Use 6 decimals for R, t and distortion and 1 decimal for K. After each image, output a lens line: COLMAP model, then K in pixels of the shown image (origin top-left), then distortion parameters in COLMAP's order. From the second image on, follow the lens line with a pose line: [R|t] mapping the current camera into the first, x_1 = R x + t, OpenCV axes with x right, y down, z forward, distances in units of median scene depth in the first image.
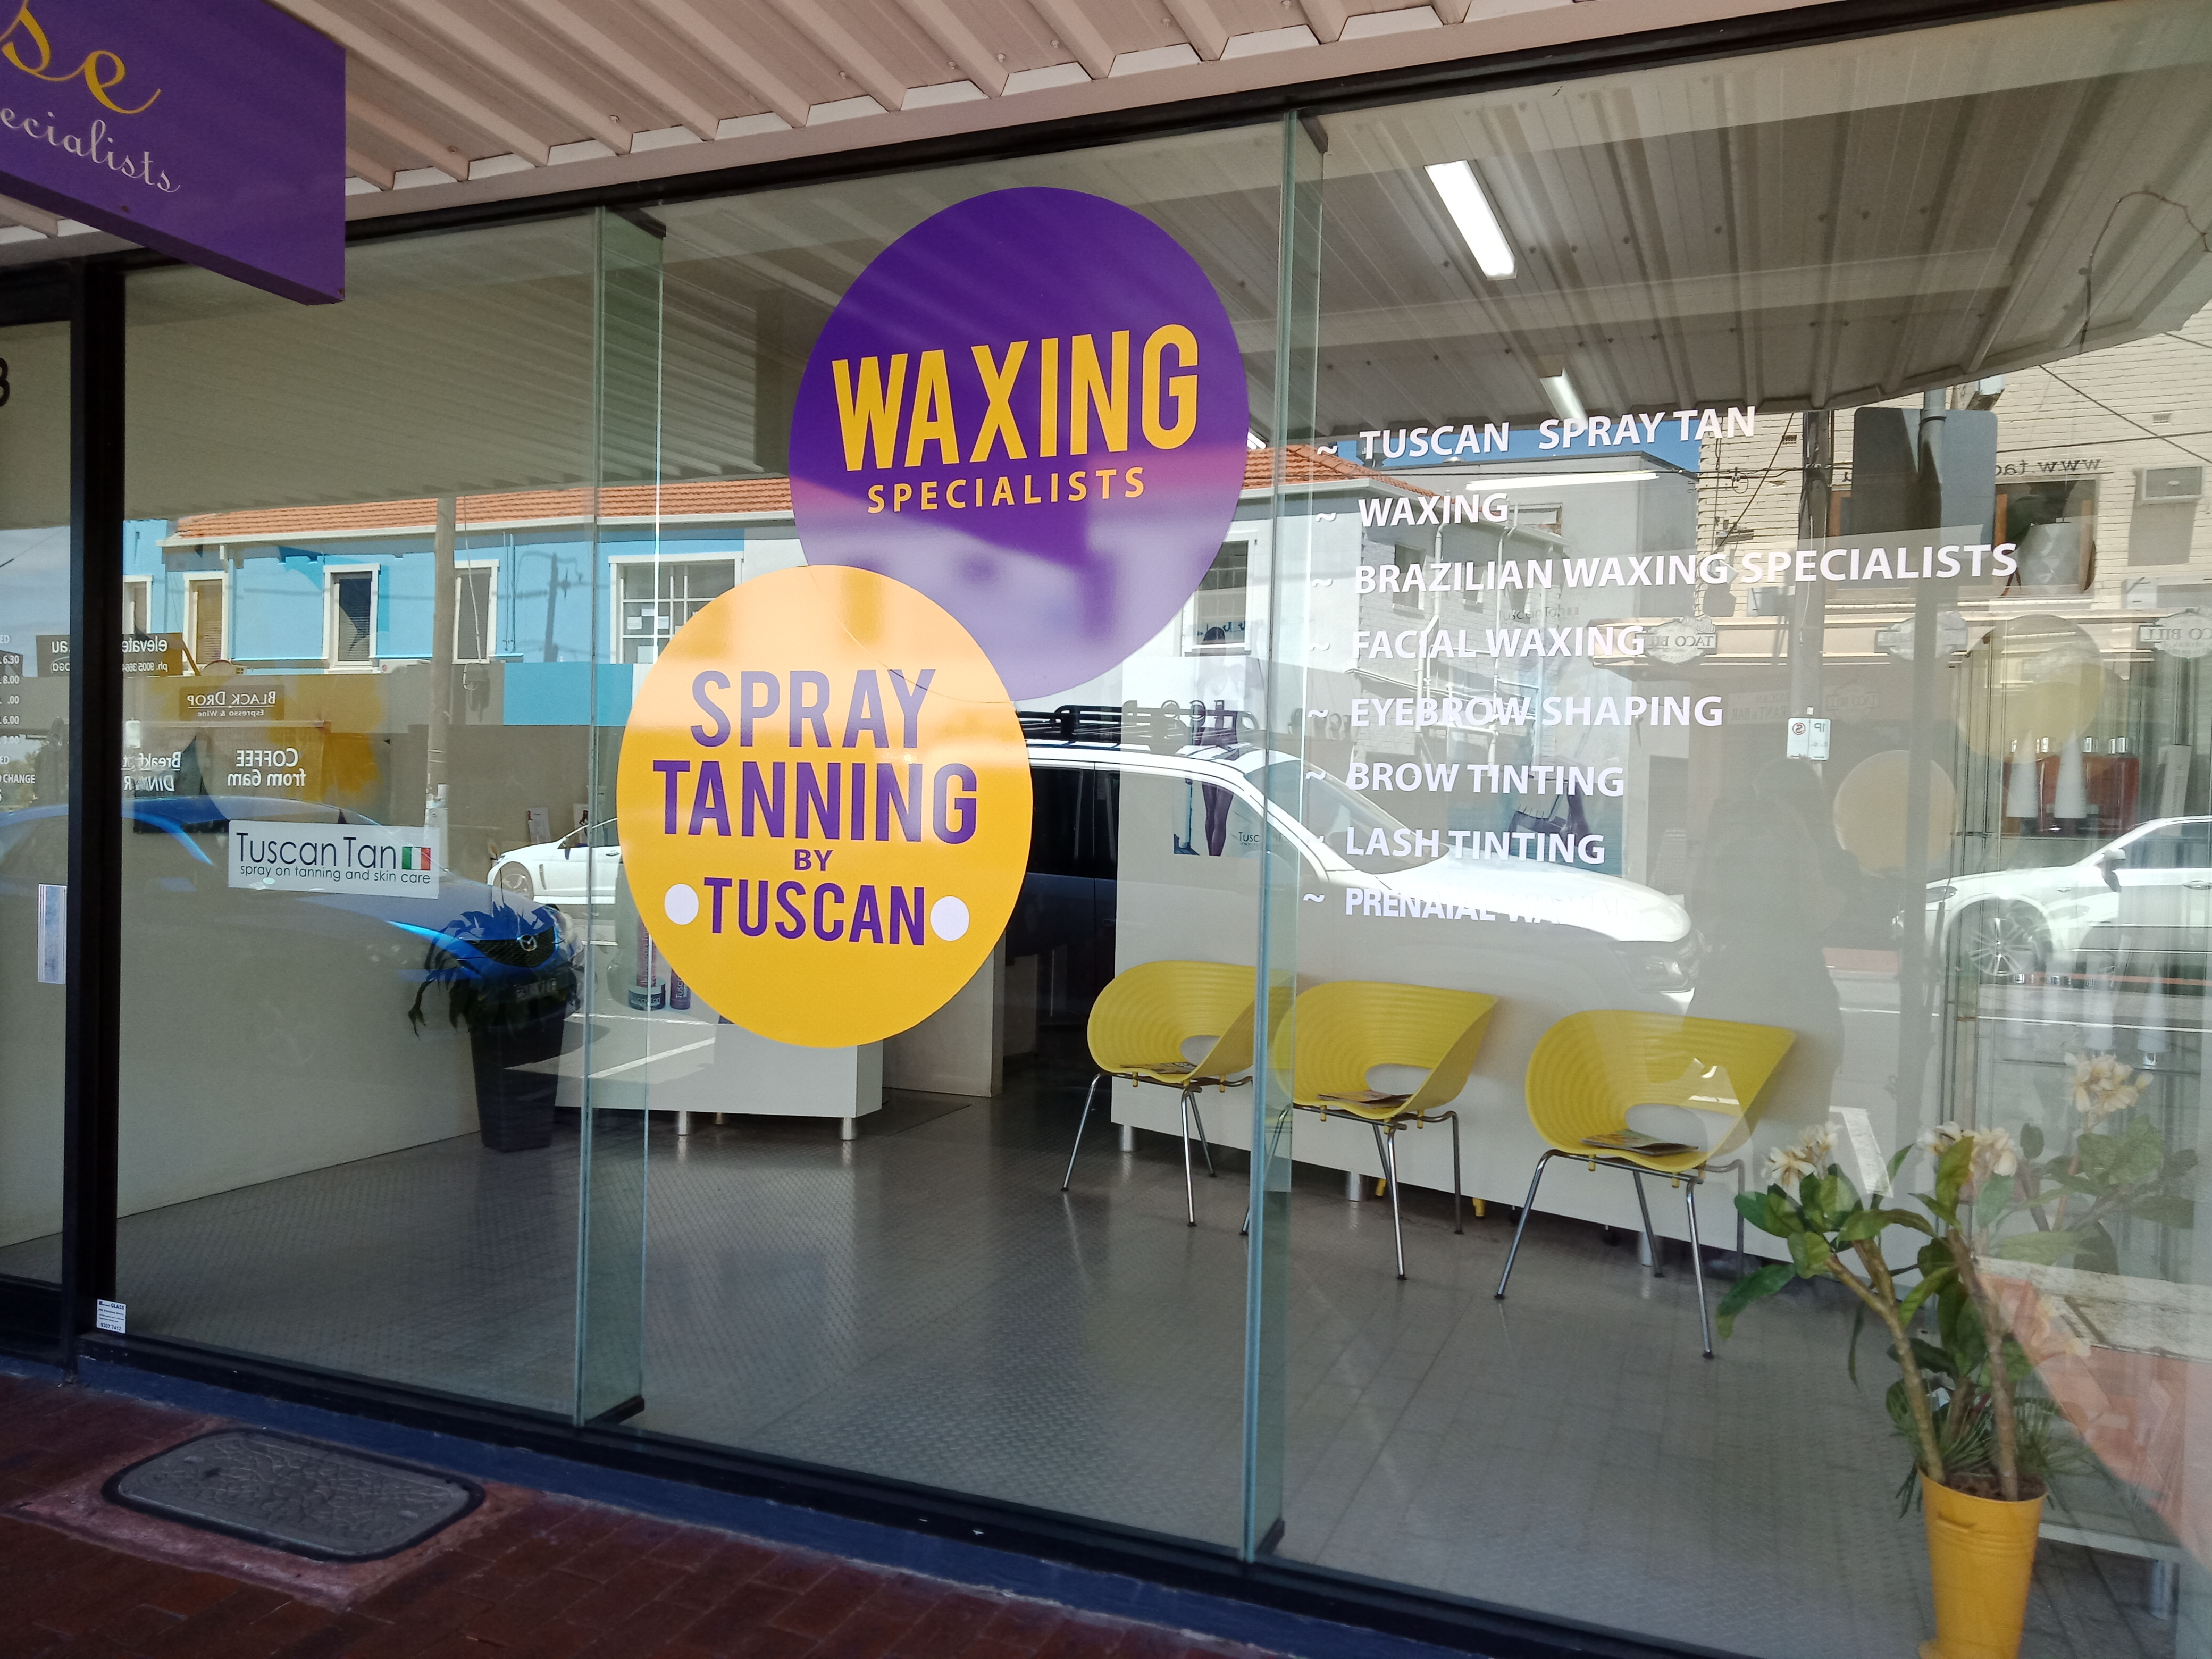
lens RADIAL K [[1619.0, 0, 1104.6], [0, 1619.0, 841.2], [0, 0, 1]] dist [0.014546, -0.005915]
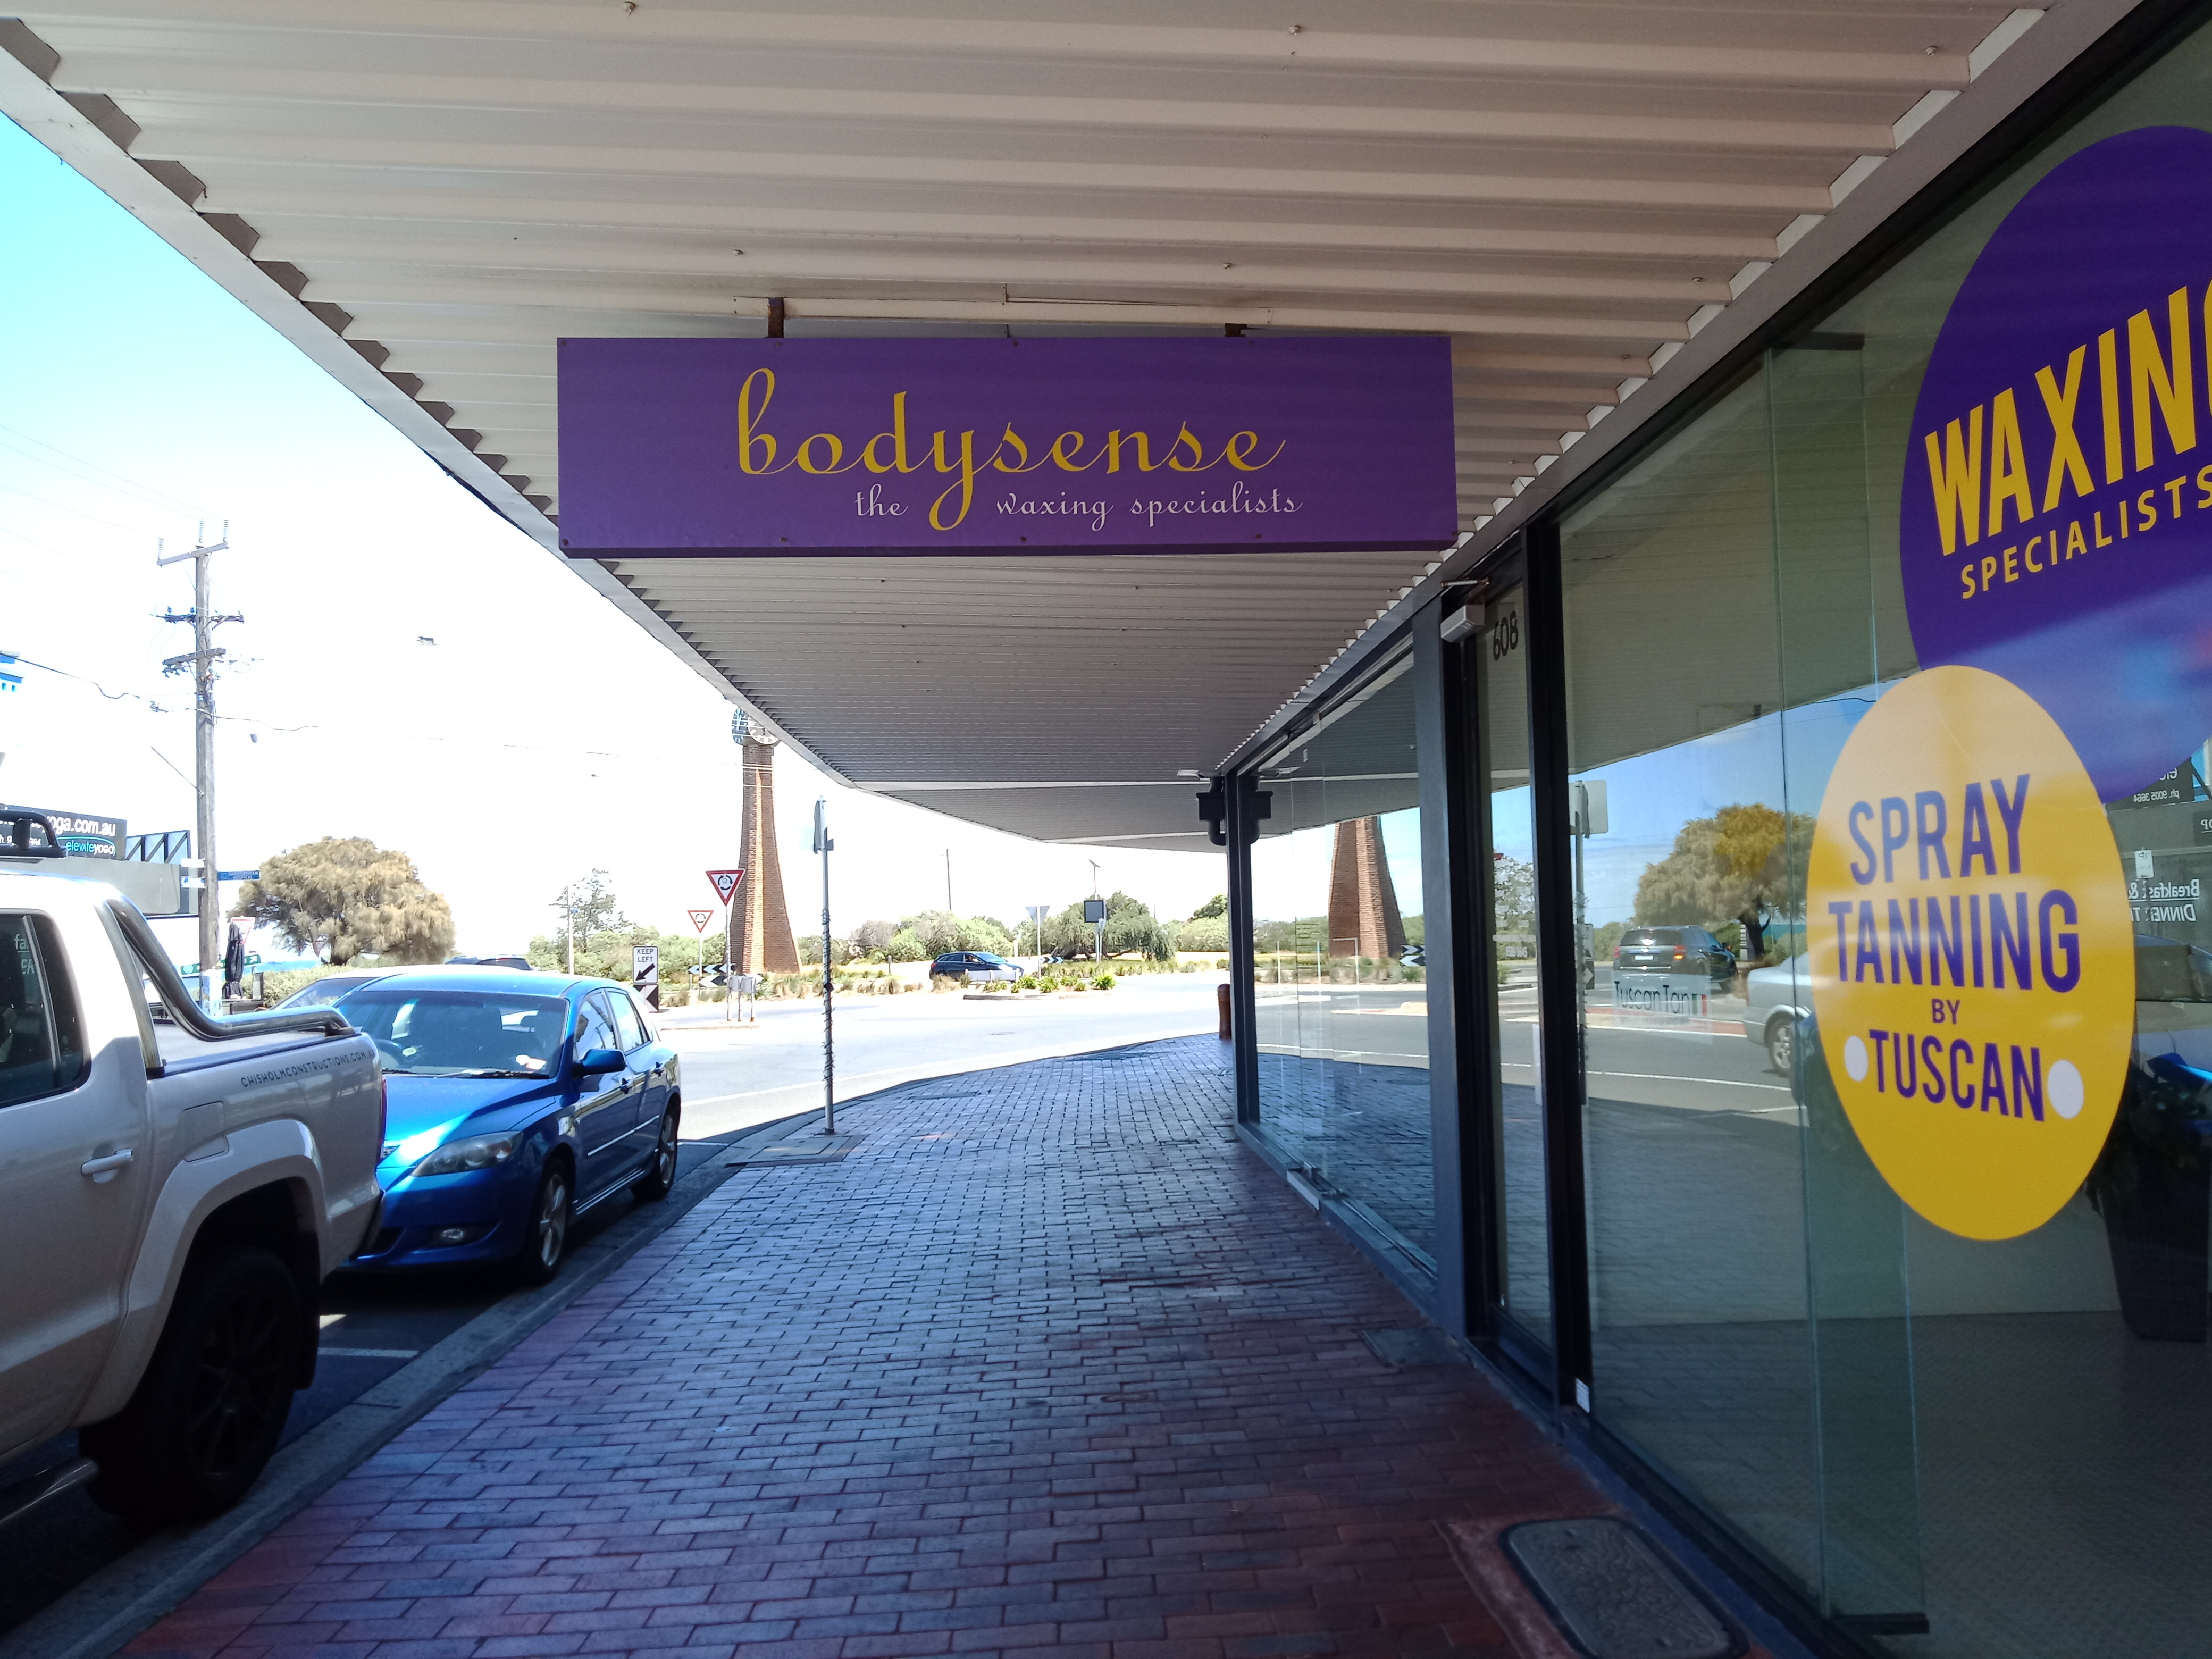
lens RADIAL K [[1598.4, 0, 1067.2], [0, 1598.4, 831.0], [0, 0, 1]] dist [-0.002500, -0.001362]
pose [[0.395571, -0.094159, -0.913596, 0.410949], [0.012209, 0.995182, -0.097281, -0.006649], [0.918354, 0.027328, 0.394815, 0.239652]]
